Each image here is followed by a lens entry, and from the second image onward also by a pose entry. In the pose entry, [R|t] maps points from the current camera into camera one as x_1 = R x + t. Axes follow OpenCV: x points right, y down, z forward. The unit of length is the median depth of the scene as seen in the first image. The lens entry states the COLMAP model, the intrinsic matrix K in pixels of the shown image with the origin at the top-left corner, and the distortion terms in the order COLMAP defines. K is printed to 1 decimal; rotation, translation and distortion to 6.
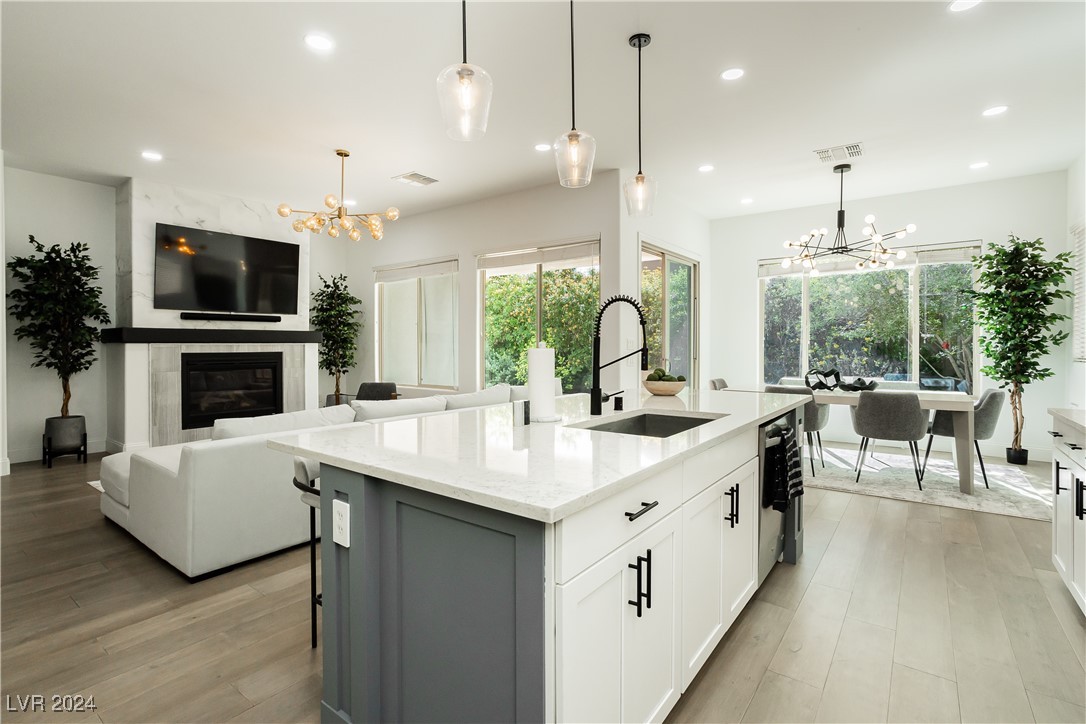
lens RADIAL K [[529.0, 0, 525.4], [0, 529.0, 346.5], [0, 0, 1]] dist [0.003908, 0.004524]
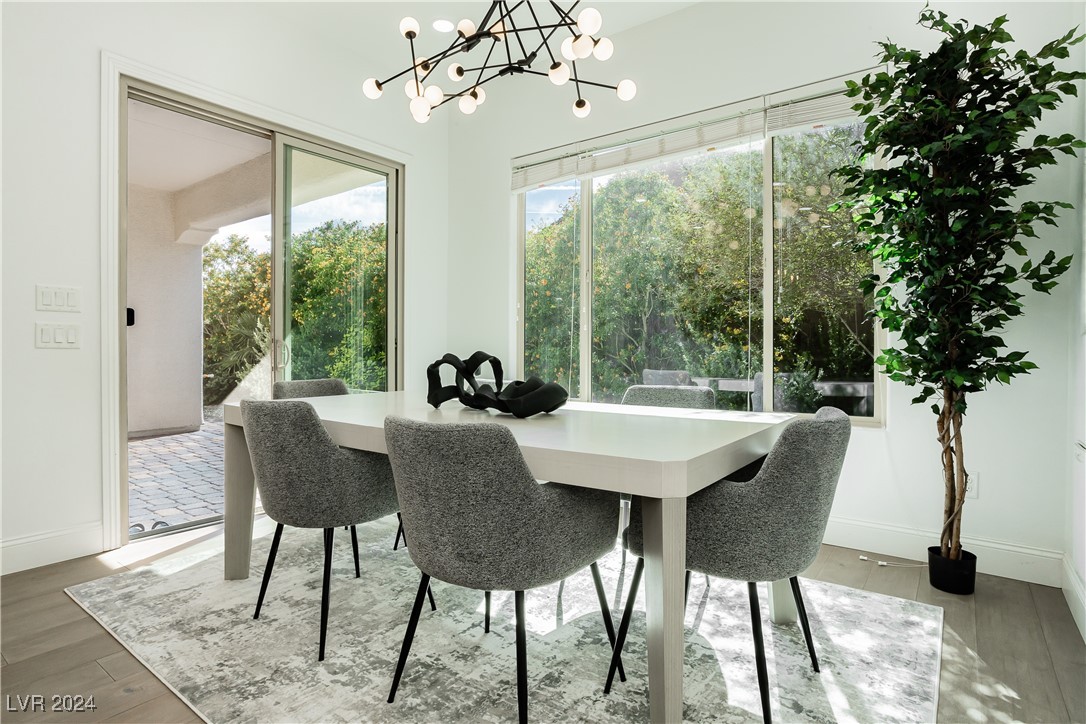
lens RADIAL K [[550.9, 0, 538.7], [0, 550.9, 354.9], [0, 0, 1]] dist [-0.007501, 0.000630]
pose [[0.999493, -0.000887, -0.031835, 0.631857], [0.001183, 0.999956, 0.009288, 0.037933], [0.031825, -0.009321, 0.999450, 0.581160]]
